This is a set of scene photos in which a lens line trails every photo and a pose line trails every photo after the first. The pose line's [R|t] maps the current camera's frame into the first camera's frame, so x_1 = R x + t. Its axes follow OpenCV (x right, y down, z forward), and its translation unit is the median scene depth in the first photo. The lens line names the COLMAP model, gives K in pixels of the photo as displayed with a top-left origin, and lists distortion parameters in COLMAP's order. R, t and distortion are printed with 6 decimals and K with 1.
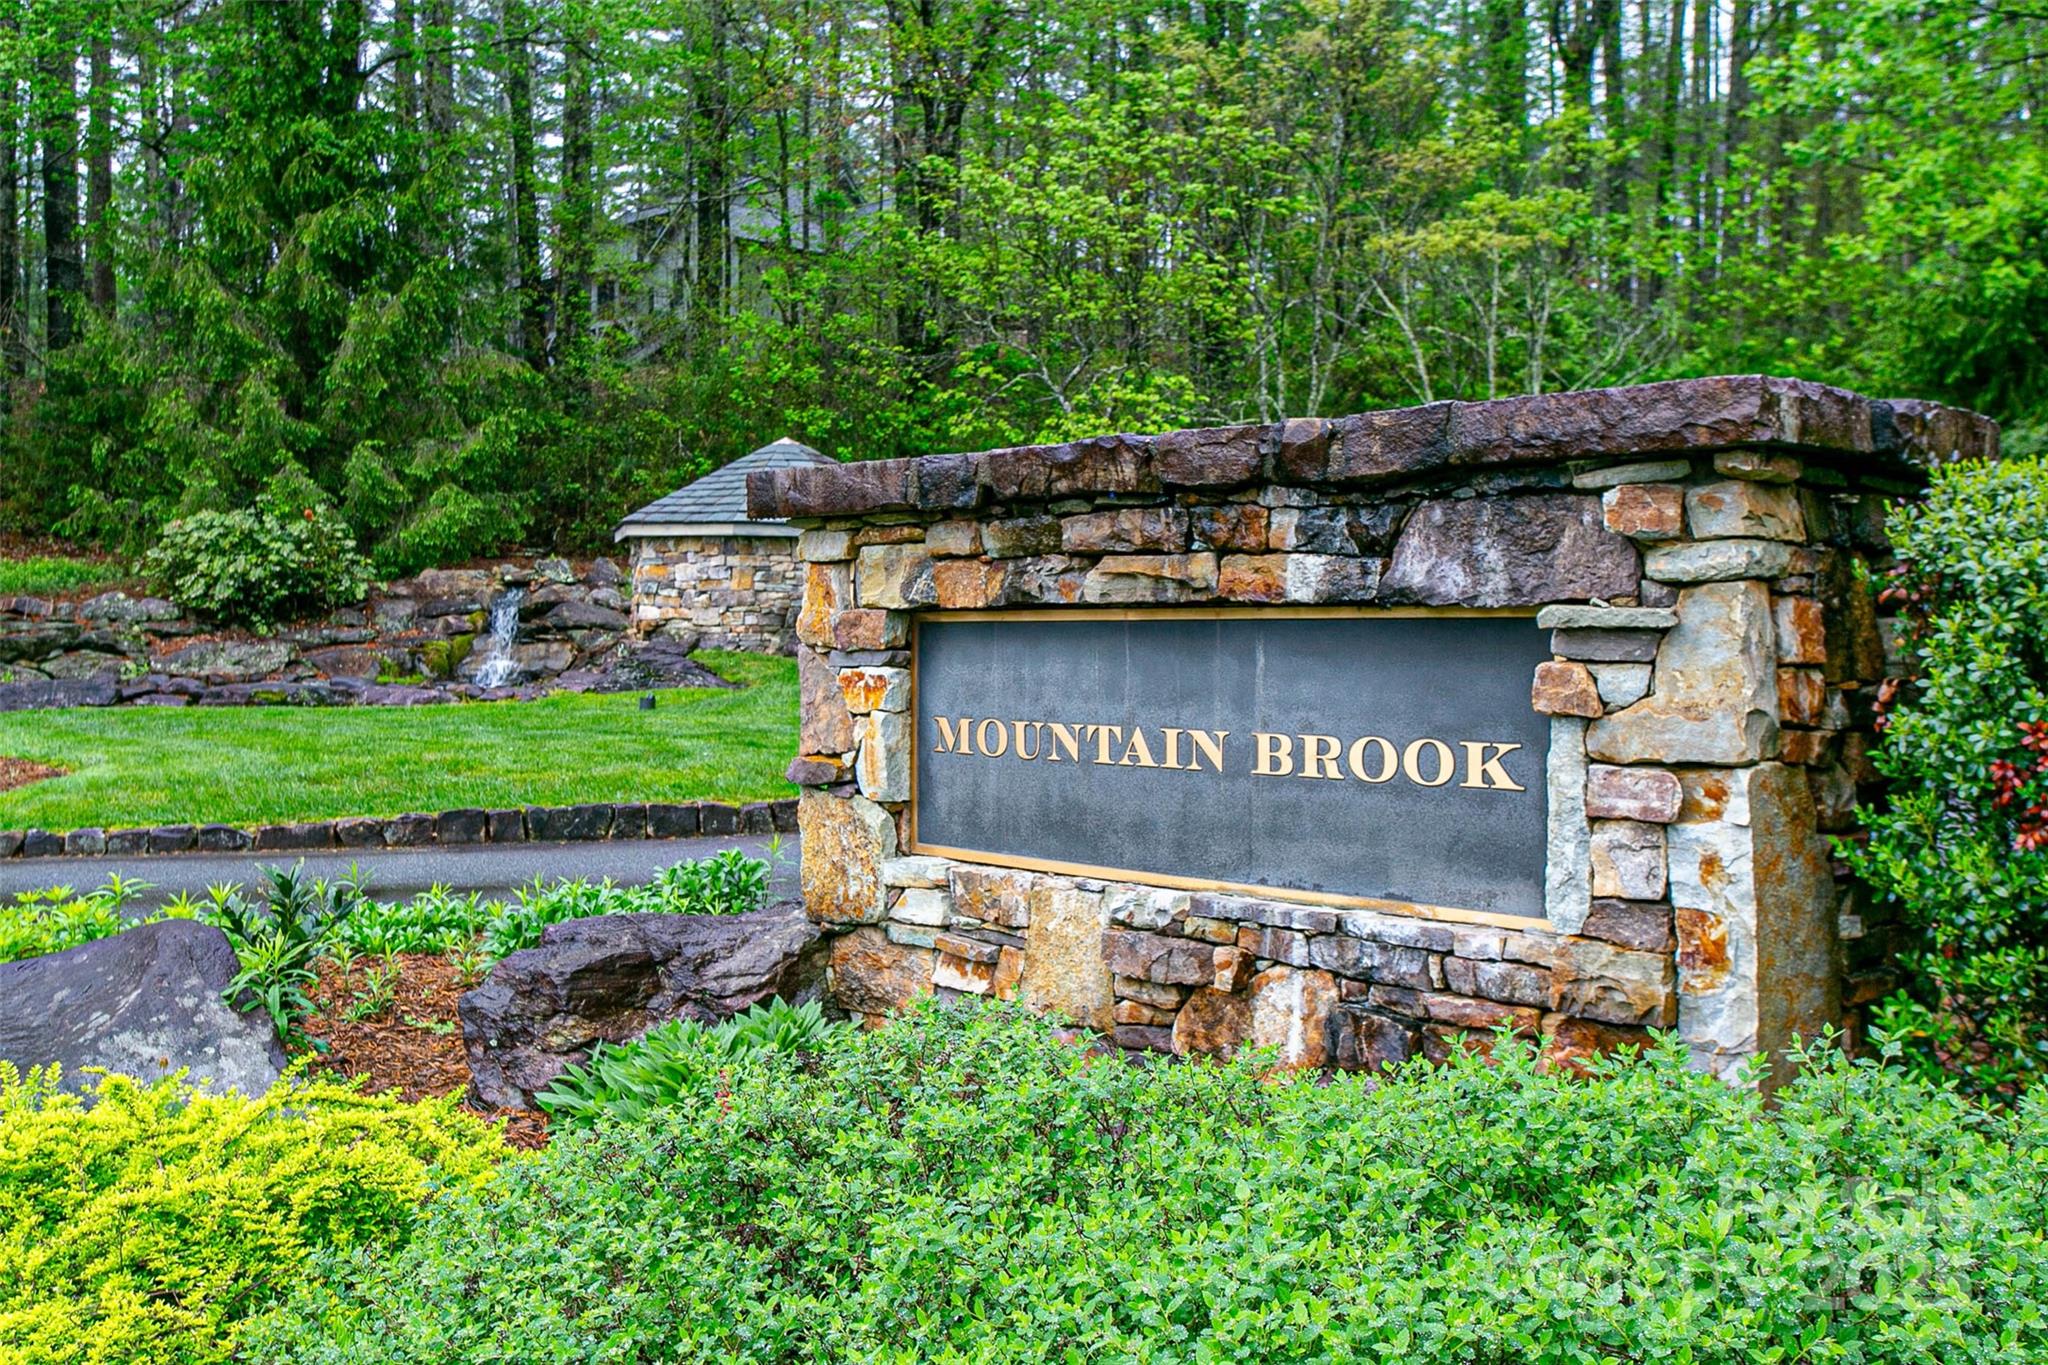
lens RADIAL K [[1951.9, 0, 1012.4], [0, 1951.9, 667.1], [0, 0, 1]] dist [0.015144, 0.000000]
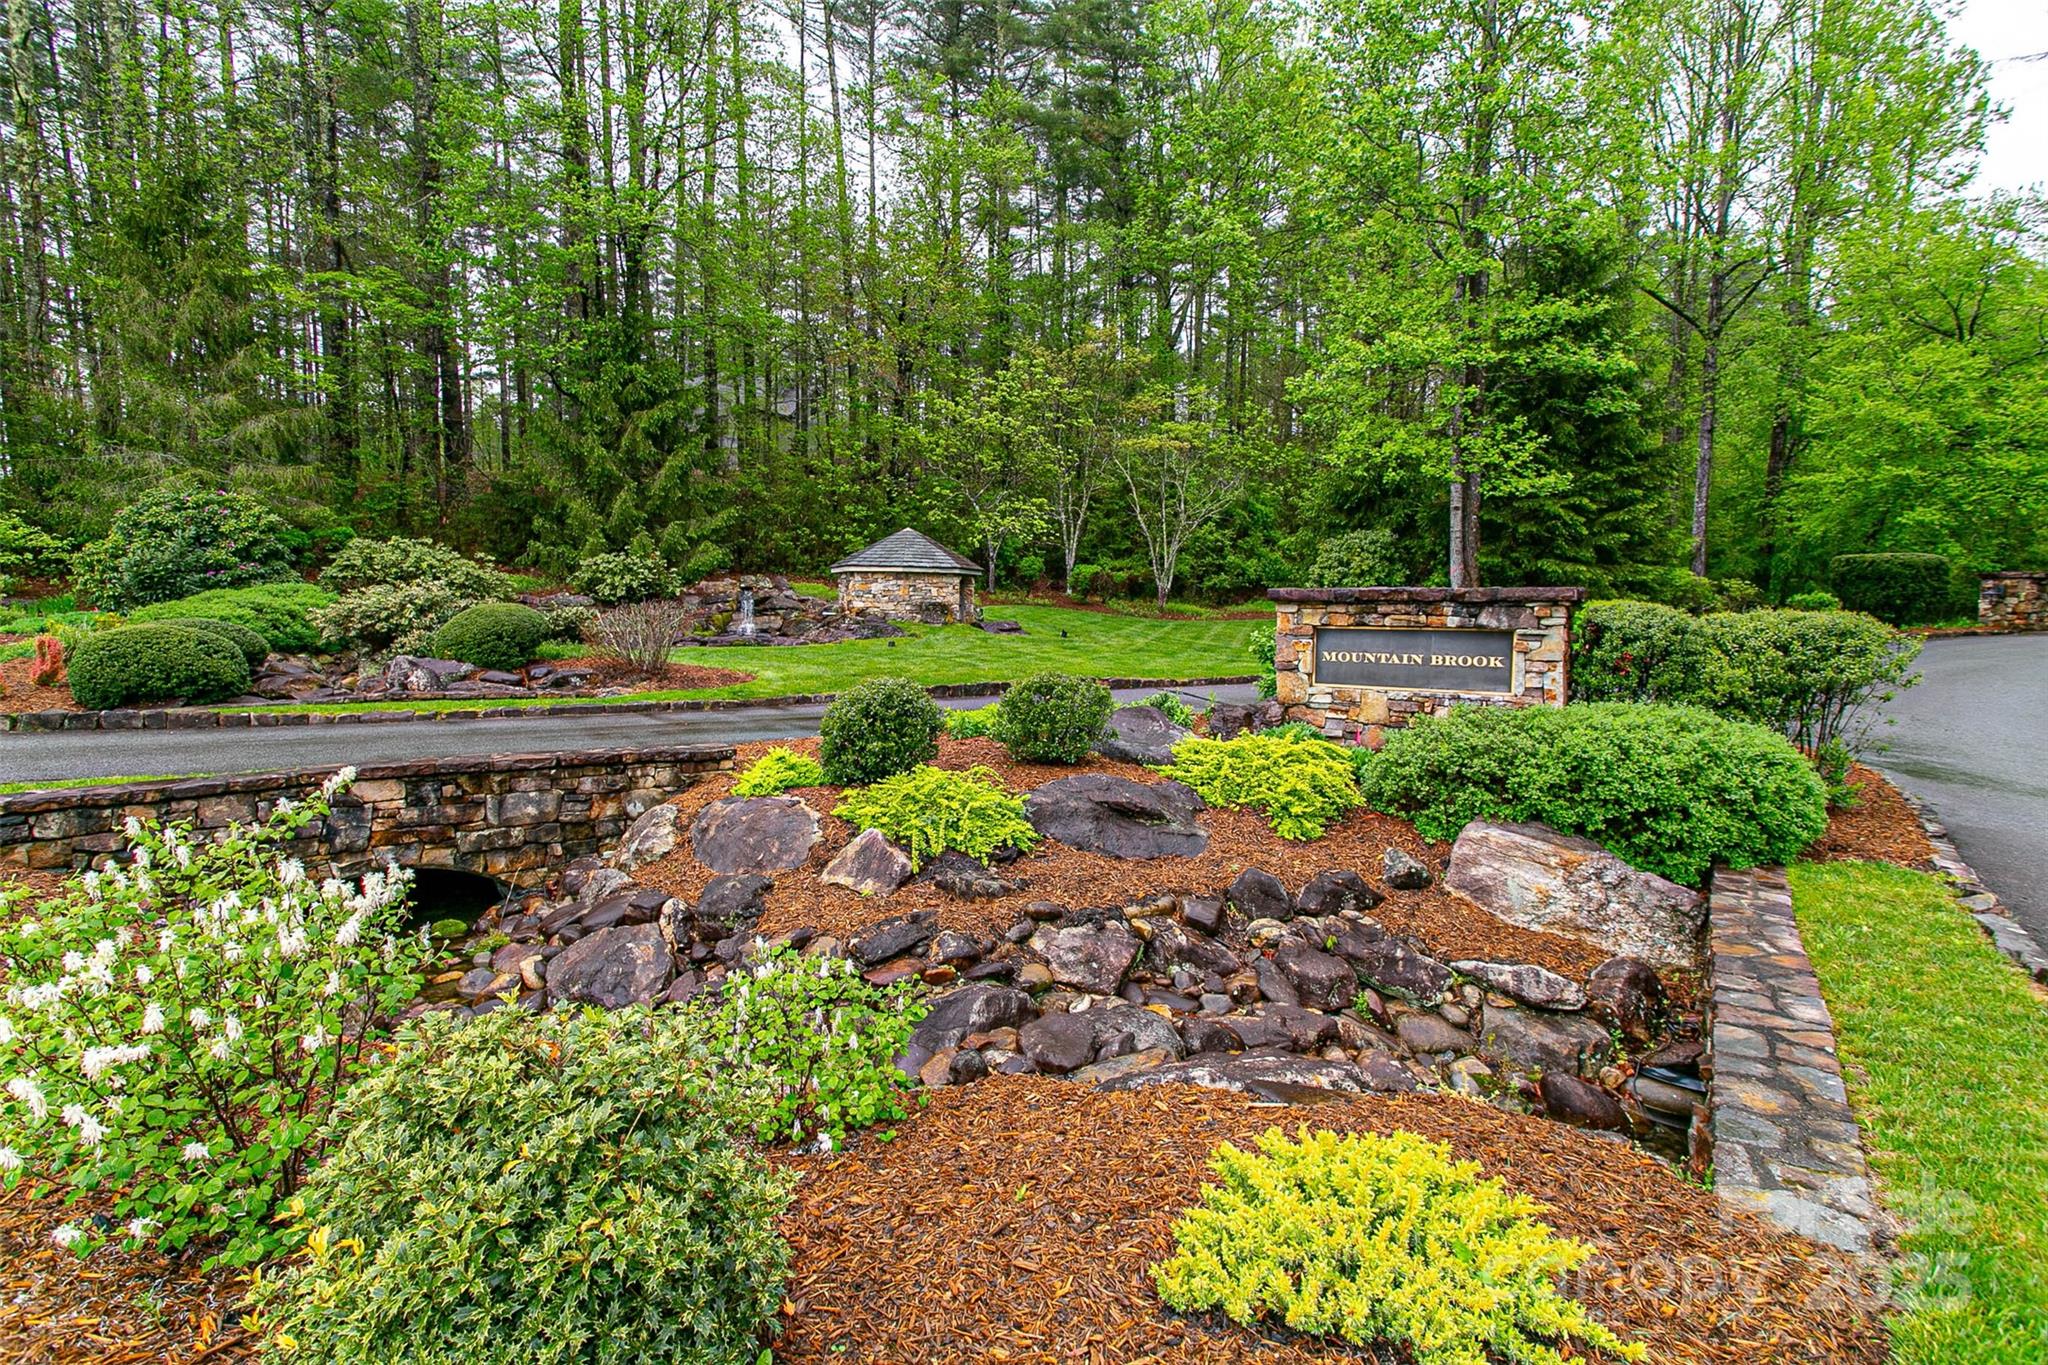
lens RADIAL K [[991.9, 0, 1021.4], [0, 991.9, 691.3], [0, 0, 1]] dist [-0.001017, -0.000127]
pose [[0.978863, -0.016470, 0.203853, -0.194217], [0.001771, 0.997397, 0.072077, -0.007663], [-0.204510, -0.070193, 0.976345, -0.159728]]
